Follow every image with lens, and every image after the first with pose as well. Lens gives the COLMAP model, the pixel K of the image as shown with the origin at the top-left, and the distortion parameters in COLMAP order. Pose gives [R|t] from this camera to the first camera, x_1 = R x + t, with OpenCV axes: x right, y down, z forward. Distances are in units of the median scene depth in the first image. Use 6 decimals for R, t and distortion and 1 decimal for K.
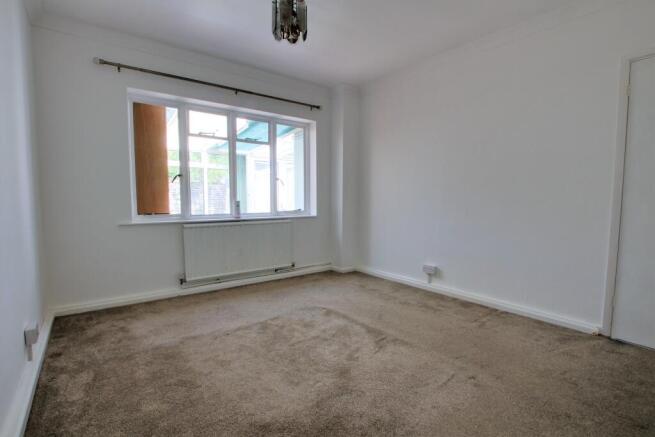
lens RADIAL K [[306.9, 0, 324.1], [0, 306.9, 219.7], [0, 0, 1]] dist [-0.022171, 0.000331]
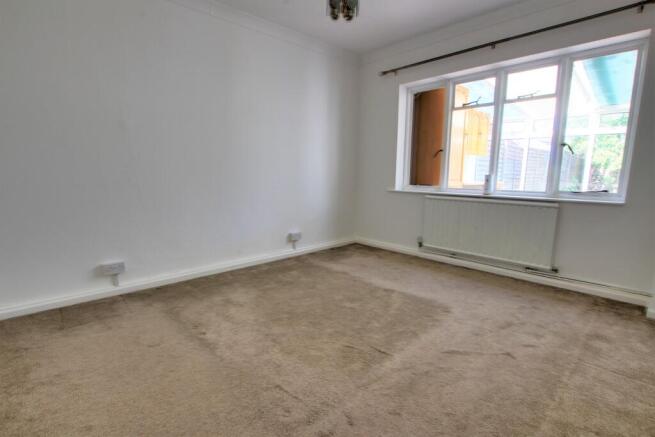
lens RADIAL K [[306.9, 0, 324.2], [0, 306.9, 219.3], [0, 0, 1]] dist [-0.022171, 0.000331]
pose [[0.119320, 0.154304, -0.980792, 0.550703], [-0.068050, 0.986797, 0.146970, -0.033548], [0.990521, 0.049207, 0.128245, 0.442455]]
